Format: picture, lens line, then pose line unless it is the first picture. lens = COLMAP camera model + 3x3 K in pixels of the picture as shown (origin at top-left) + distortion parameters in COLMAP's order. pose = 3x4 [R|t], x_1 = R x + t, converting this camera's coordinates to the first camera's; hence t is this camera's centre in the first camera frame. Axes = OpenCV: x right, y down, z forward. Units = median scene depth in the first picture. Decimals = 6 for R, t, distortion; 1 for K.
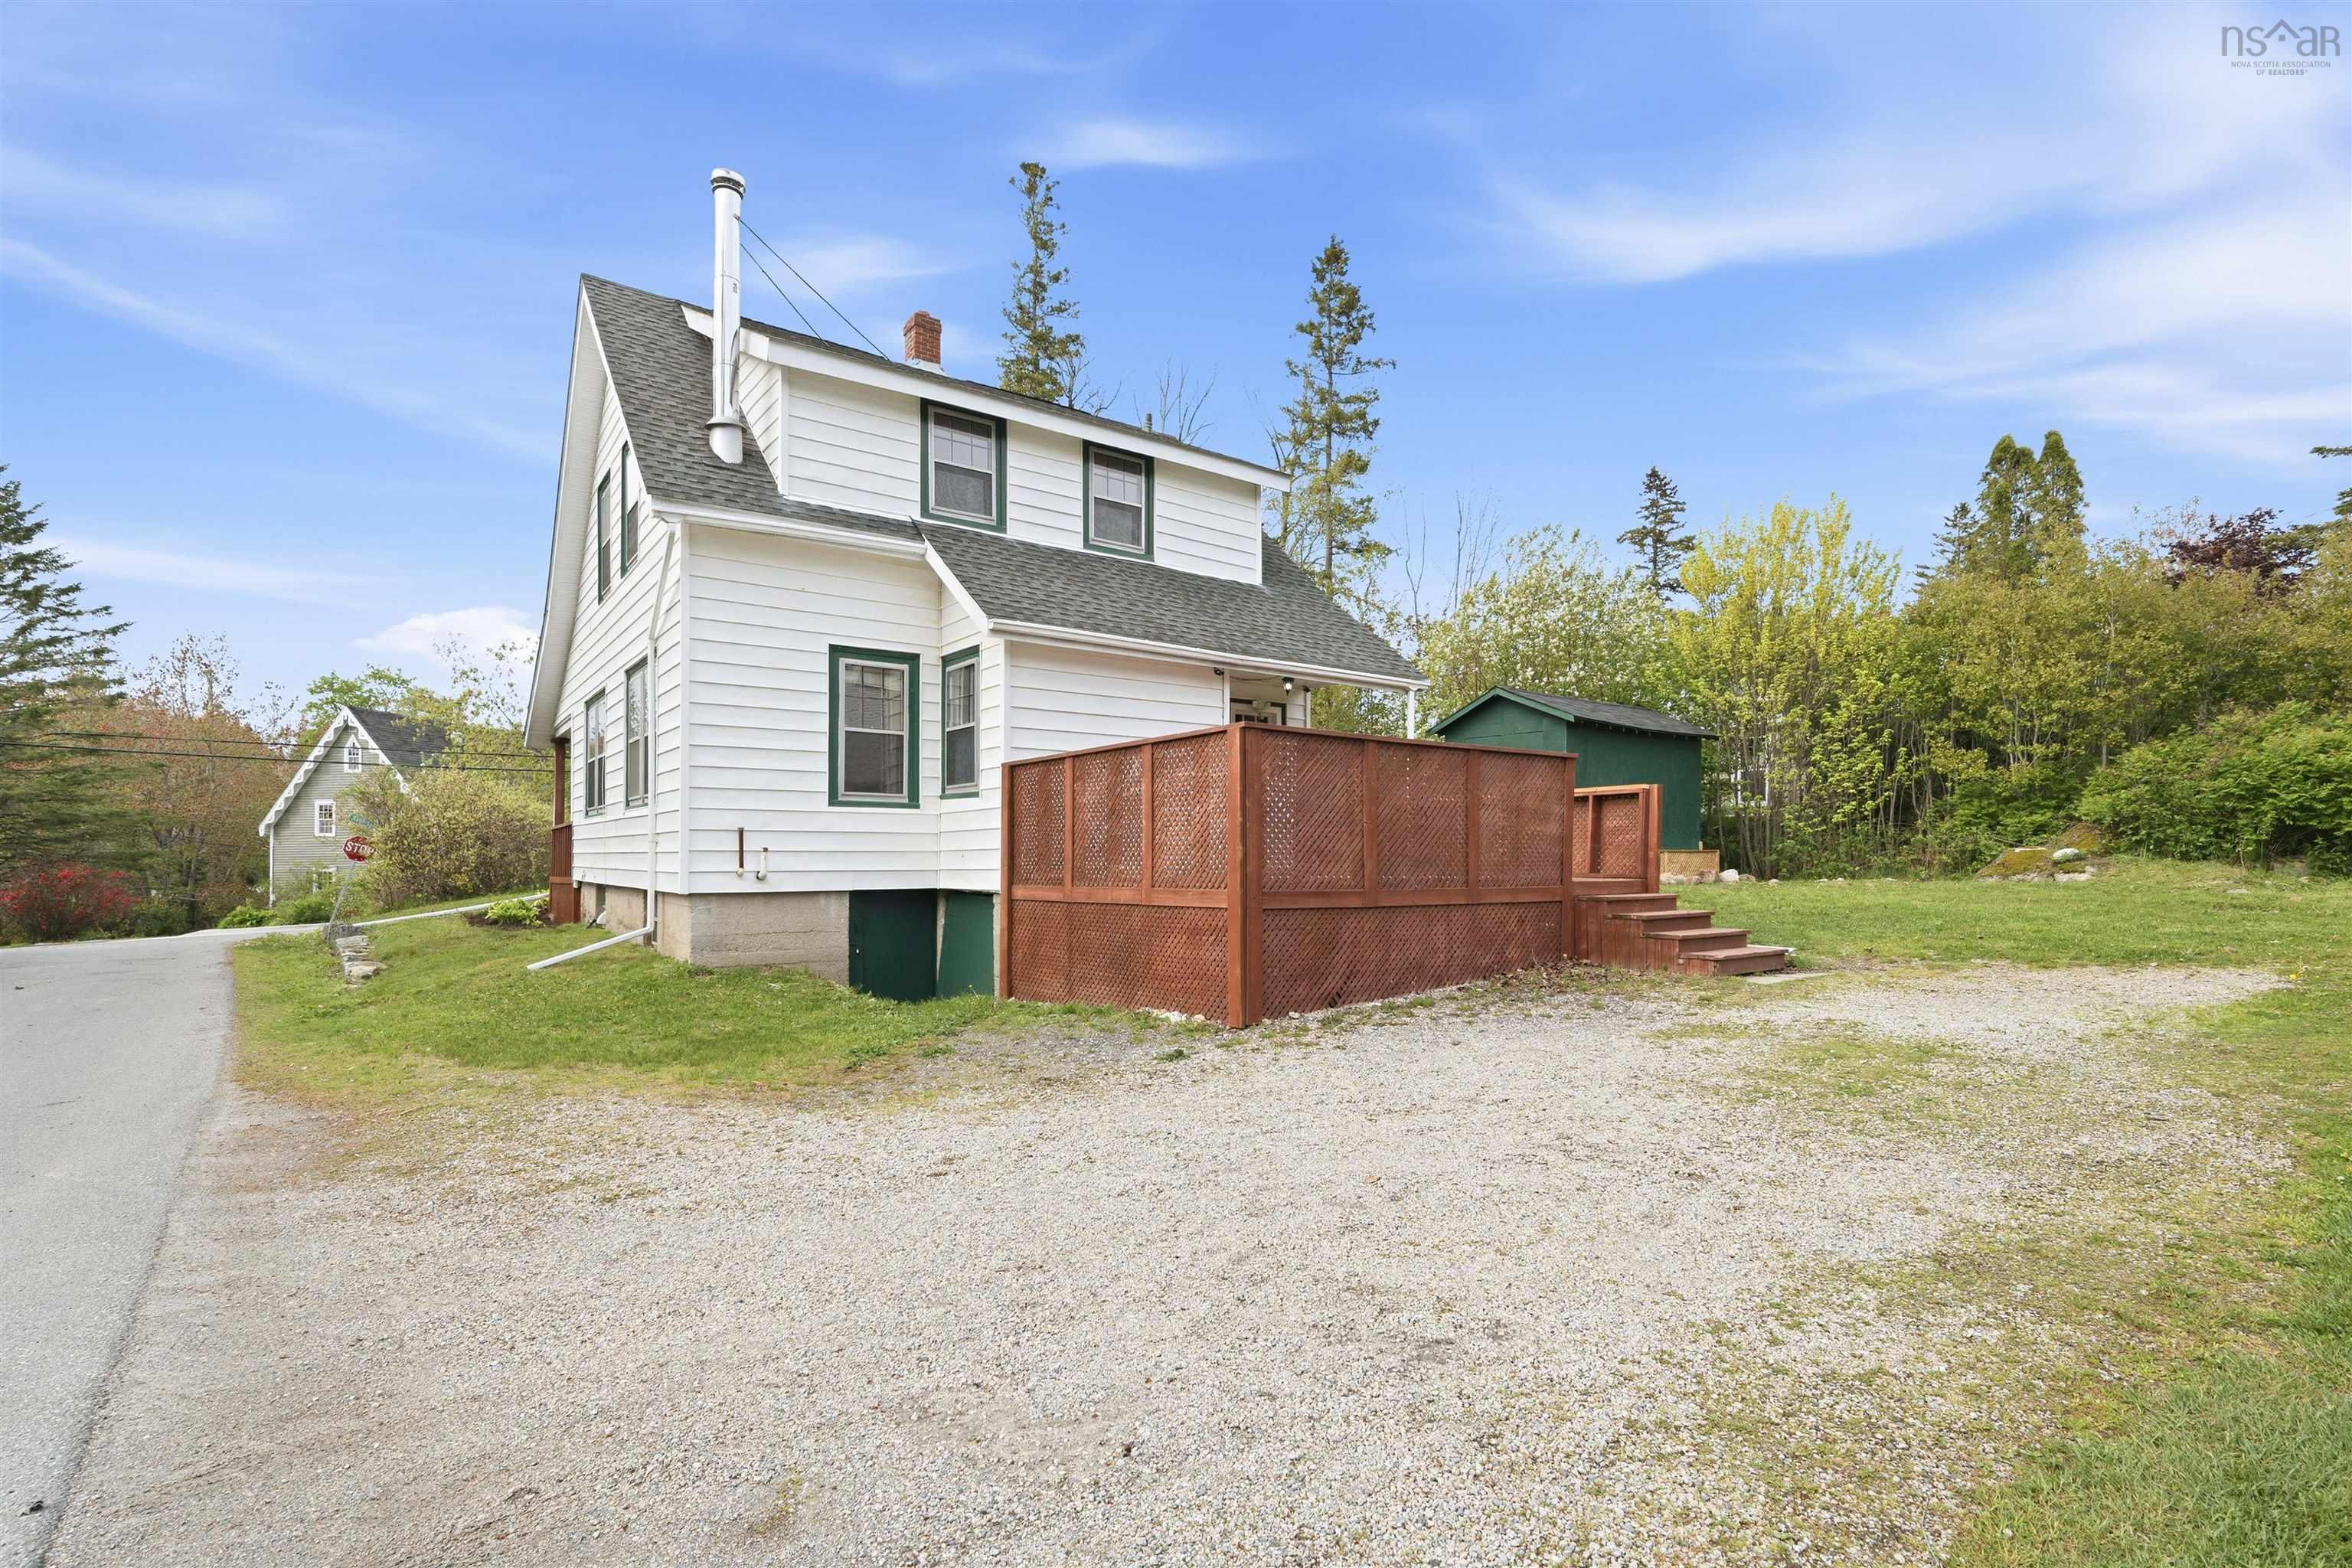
lens RADIAL K [[1102.3, 0, 1173.8], [0, 1102.3, 853.0], [0, 0, 1]] dist [0.021600, -0.016174]
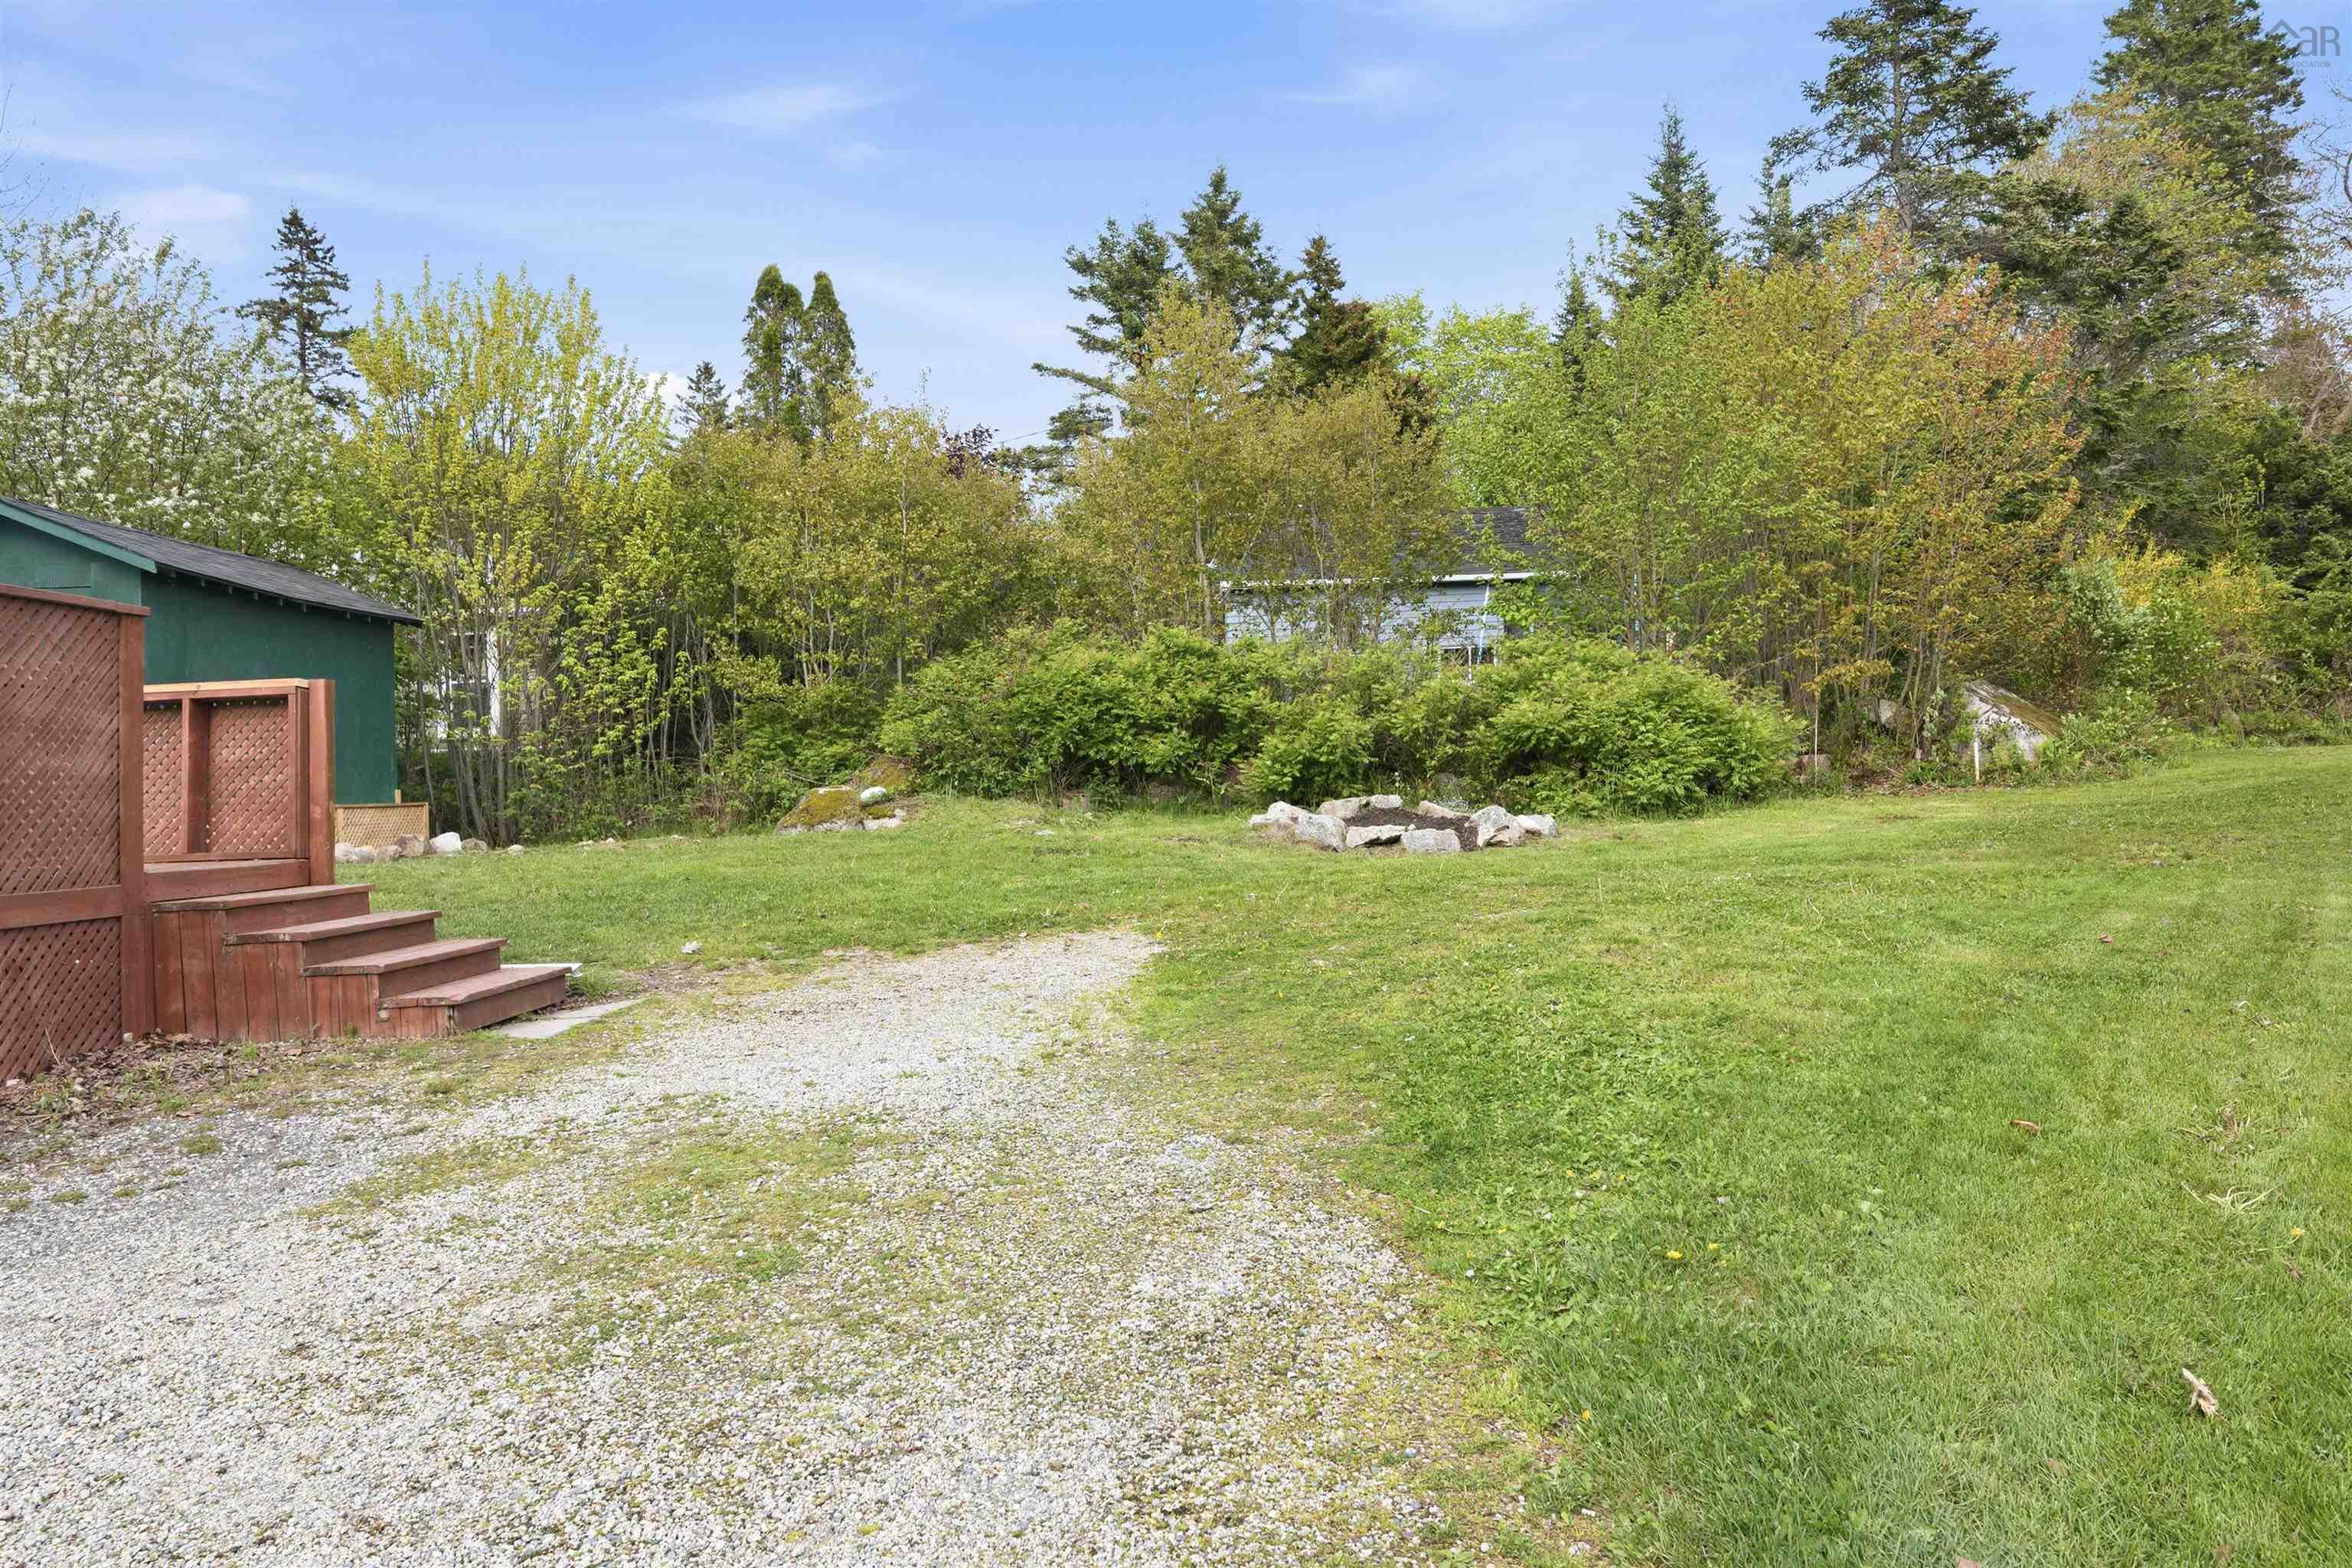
lens RADIAL K [[1492.8, 0, 1176.0], [0, 1492.8, 784.0], [0, 0, 1]] dist [0.002334, 0.001259]
pose [[0.594870, -0.018146, 0.803617, 0.085798], [0.031582, 0.999501, -0.000809, 0.001274], [-0.803201, 0.025861, 0.595146, 0.205115]]
